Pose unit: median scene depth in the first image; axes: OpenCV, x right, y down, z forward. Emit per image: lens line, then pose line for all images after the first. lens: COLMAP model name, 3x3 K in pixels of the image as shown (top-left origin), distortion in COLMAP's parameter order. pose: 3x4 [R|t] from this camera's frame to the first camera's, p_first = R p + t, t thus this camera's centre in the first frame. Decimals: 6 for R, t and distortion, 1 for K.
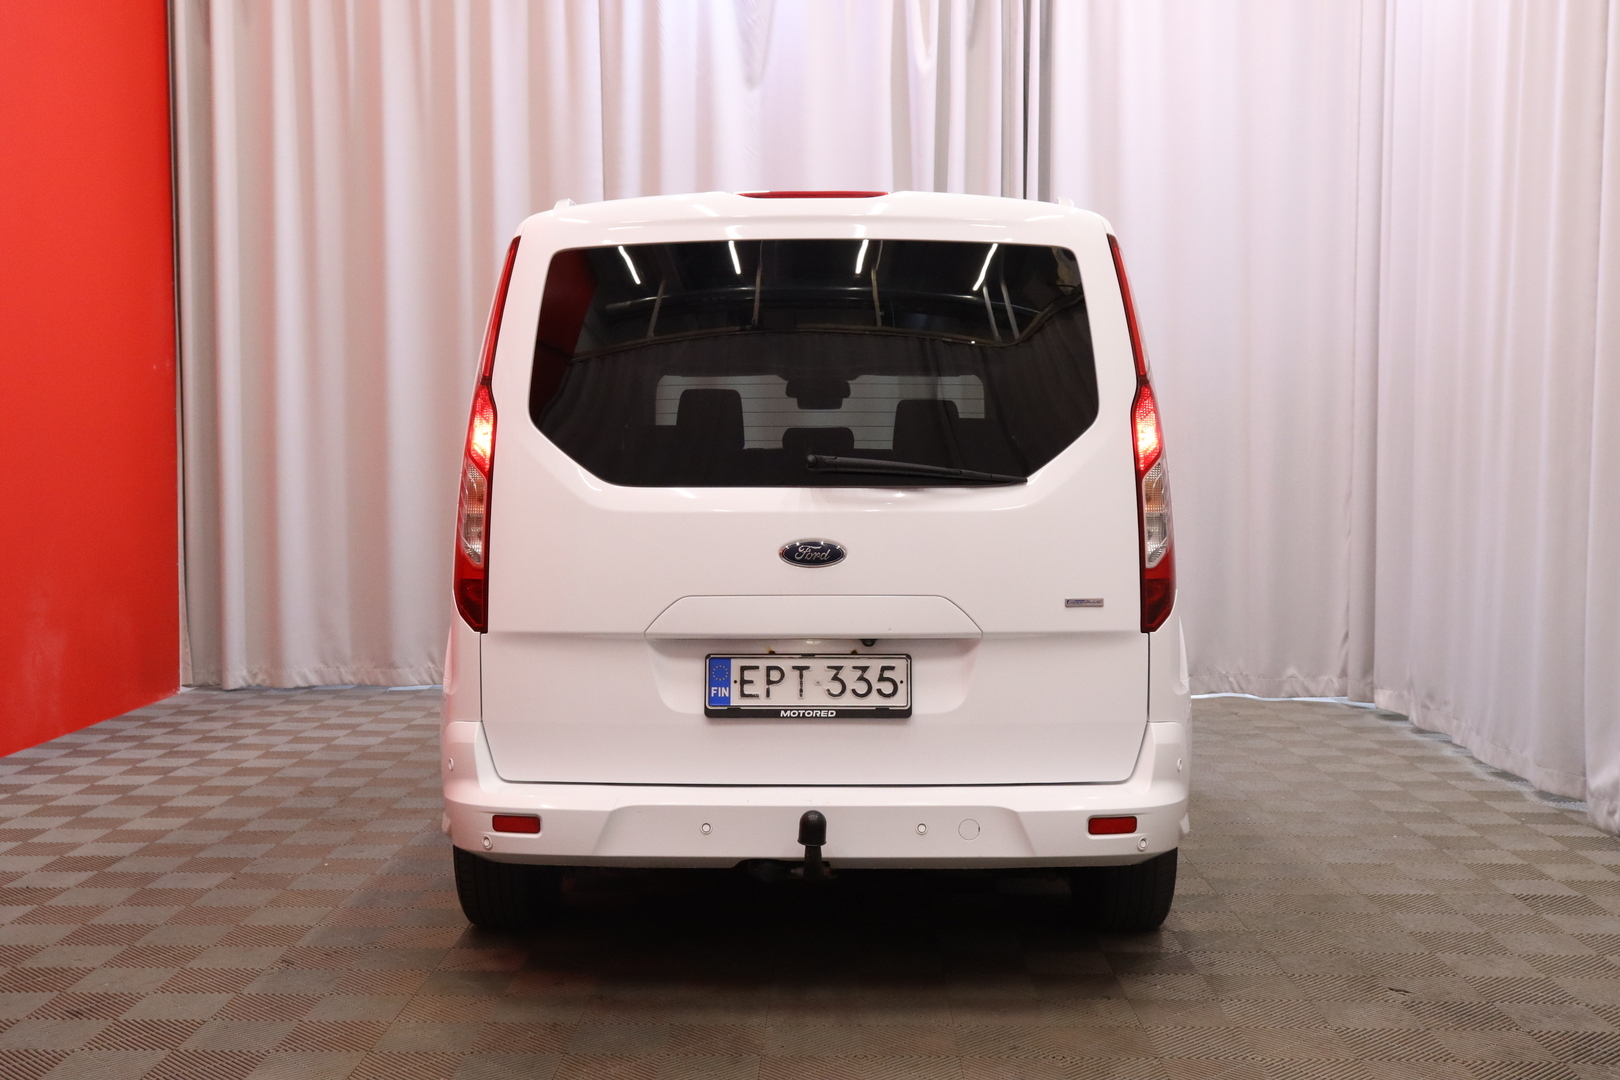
lens RADIAL K [[1917.2, 0, 822.9], [0, 1917.2, 530.3], [0, 0, 1]] dist [-0.046074, 0.000000]
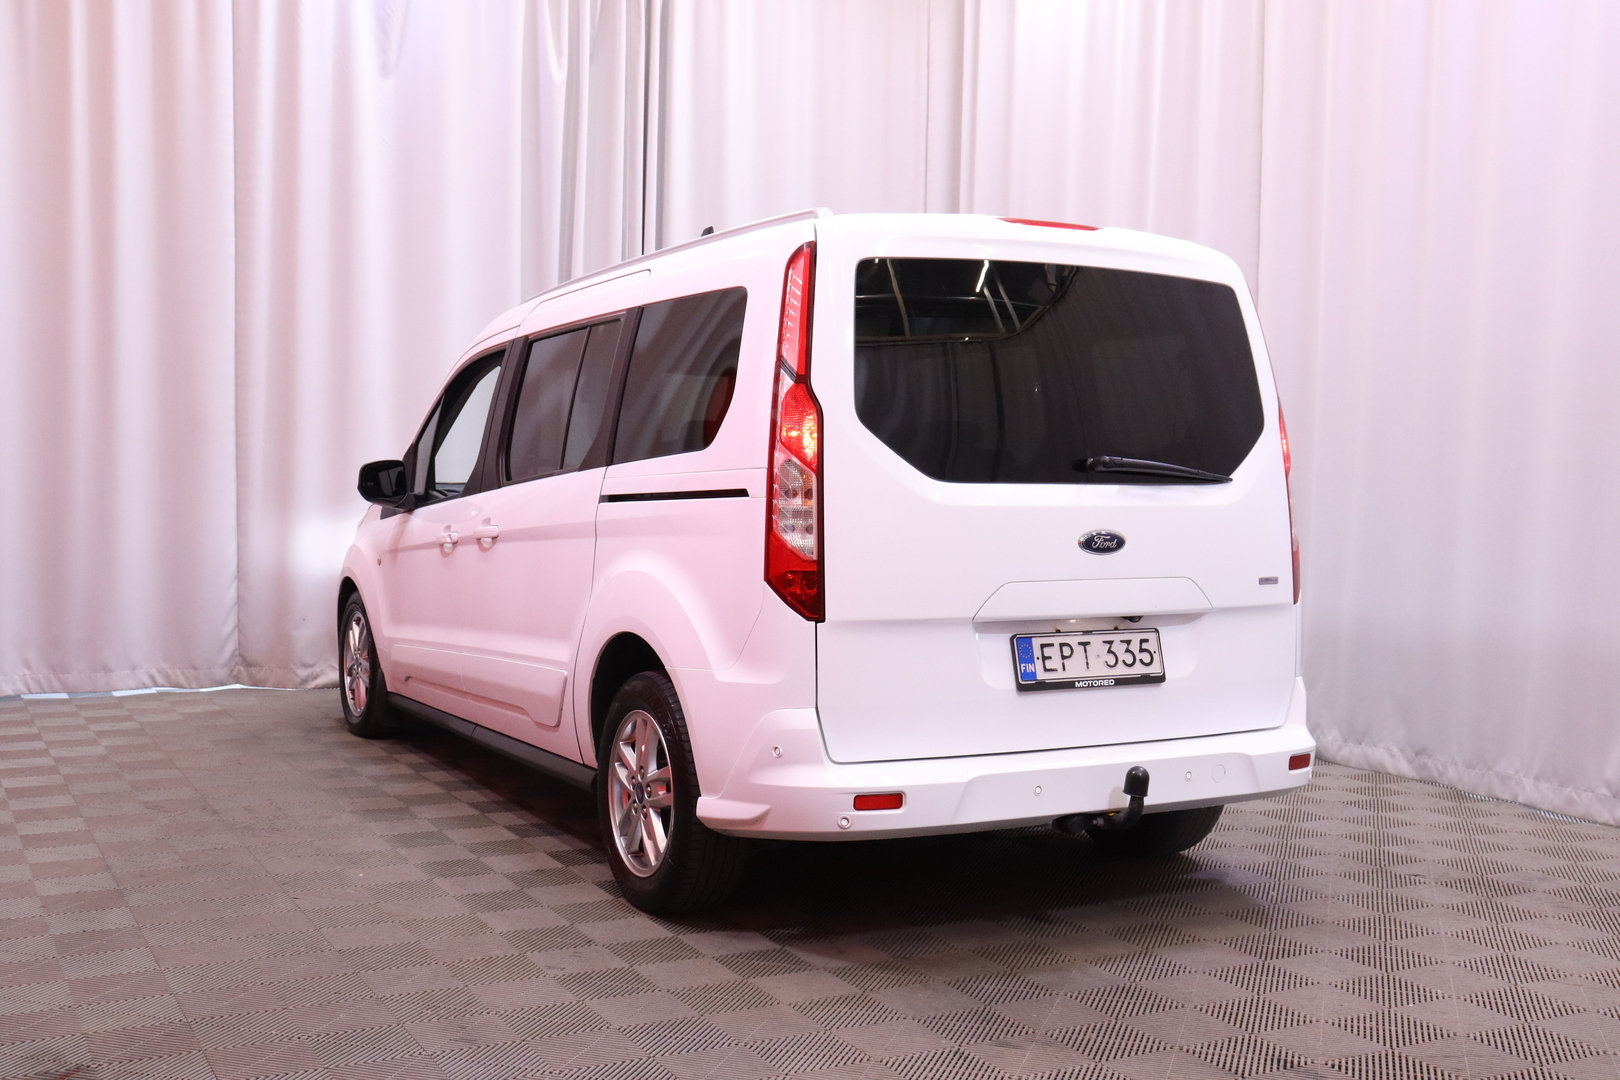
lens RADIAL K [[1813.9, 0, 814.3], [0, 1813.9, 549.1], [0, 0, 1]] dist [-0.031328, 0.000000]
pose [[0.861807, -0.012641, 0.507079, -0.692851], [0.004029, 0.999828, 0.018077, -0.003997], [-0.507220, -0.013536, 0.861710, 0.157595]]
